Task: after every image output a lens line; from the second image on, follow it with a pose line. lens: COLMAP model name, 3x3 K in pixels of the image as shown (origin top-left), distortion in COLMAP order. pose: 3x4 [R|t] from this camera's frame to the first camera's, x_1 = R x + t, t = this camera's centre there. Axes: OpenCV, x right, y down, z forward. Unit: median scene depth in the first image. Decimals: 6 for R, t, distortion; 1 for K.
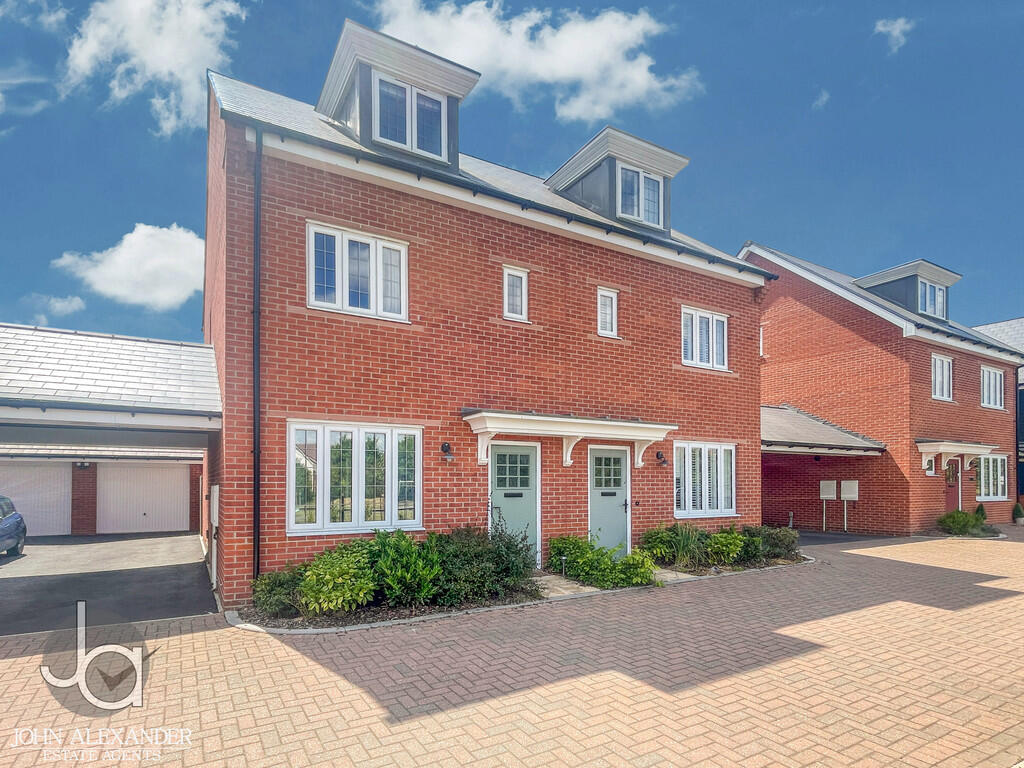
lens RADIAL K [[492.3, 0, 512.0], [0, 492.3, 384.0], [0, 0, 1]] dist [0.004549, 0.000038]
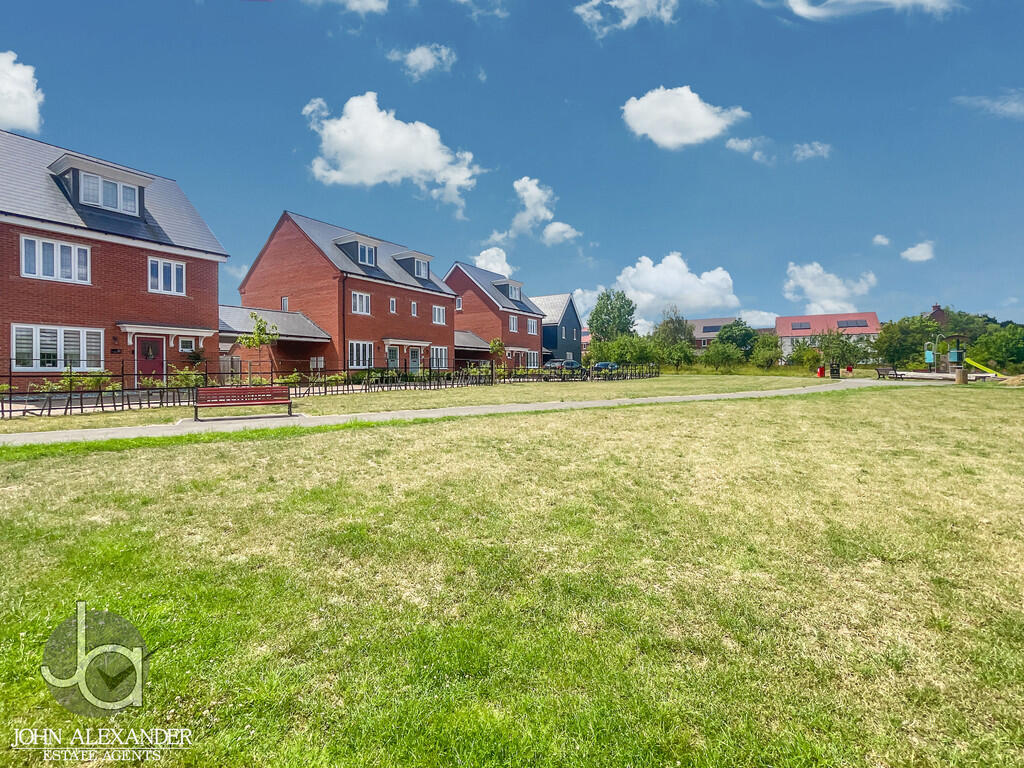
lens RADIAL K [[492.3, 0, 512.0], [0, 492.3, 384.0], [0, 0, 1]] dist [0.004549, 0.000038]
pose [[0.843021, -0.042993, 0.536160, -1.138610], [-0.058496, 0.983560, 0.170843, -0.266302], [-0.534691, -0.175387, 0.826647, -2.389093]]
